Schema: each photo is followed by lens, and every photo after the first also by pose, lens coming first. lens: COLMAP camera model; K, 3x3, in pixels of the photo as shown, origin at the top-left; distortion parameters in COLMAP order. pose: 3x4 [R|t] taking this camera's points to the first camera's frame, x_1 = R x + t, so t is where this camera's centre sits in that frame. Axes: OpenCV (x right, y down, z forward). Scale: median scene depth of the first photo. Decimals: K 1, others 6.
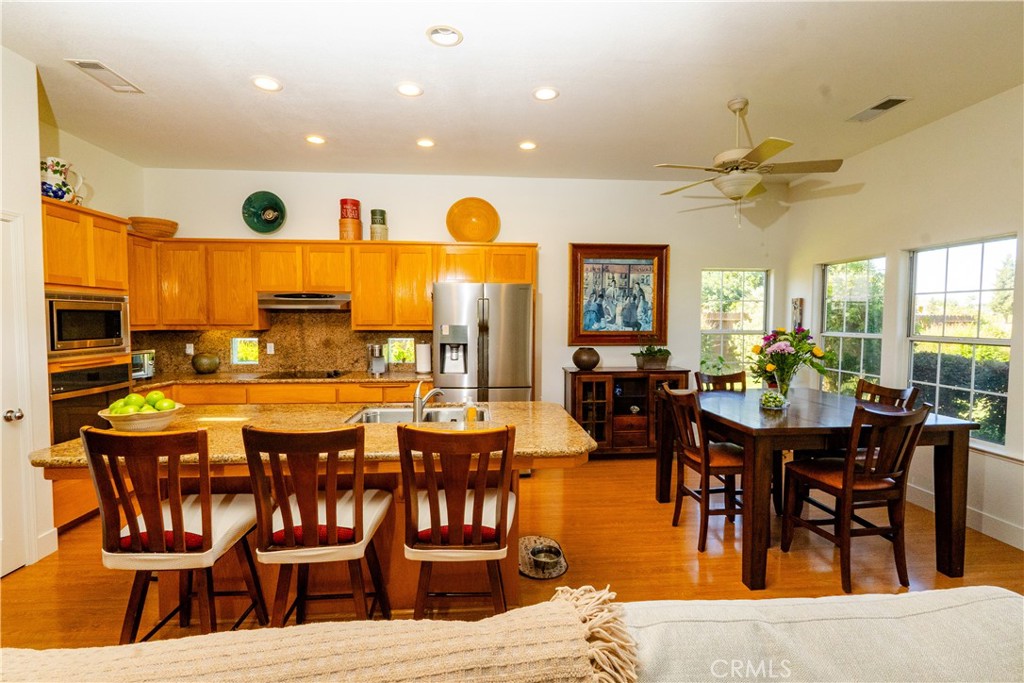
lens RADIAL K [[469.3, 0, 517.3], [0, 469.3, 340.4], [0, 0, 1]] dist [-0.015362, 0.003503]
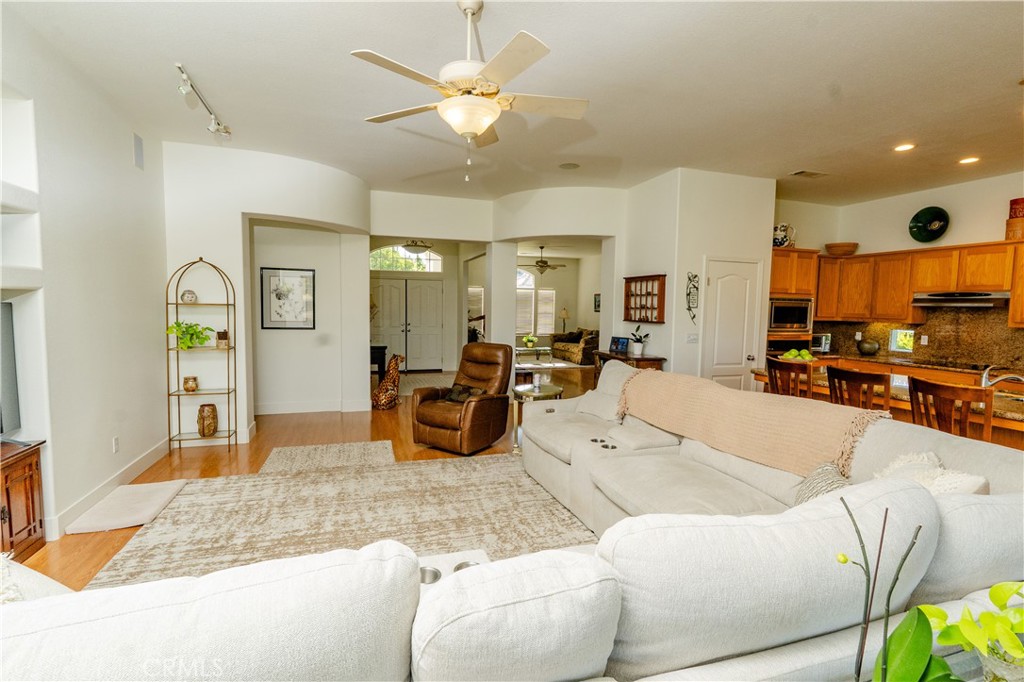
lens RADIAL K [[469.3, 0, 514.5], [0, 469.3, 340.8], [0, 0, 1]] dist [-0.015362, 0.003503]
pose [[0.234944, 0.073350, -0.969237, 0.389791], [-0.064401, 0.996132, 0.059774, 0.017214], [0.969873, 0.048376, 0.238759, -0.299534]]
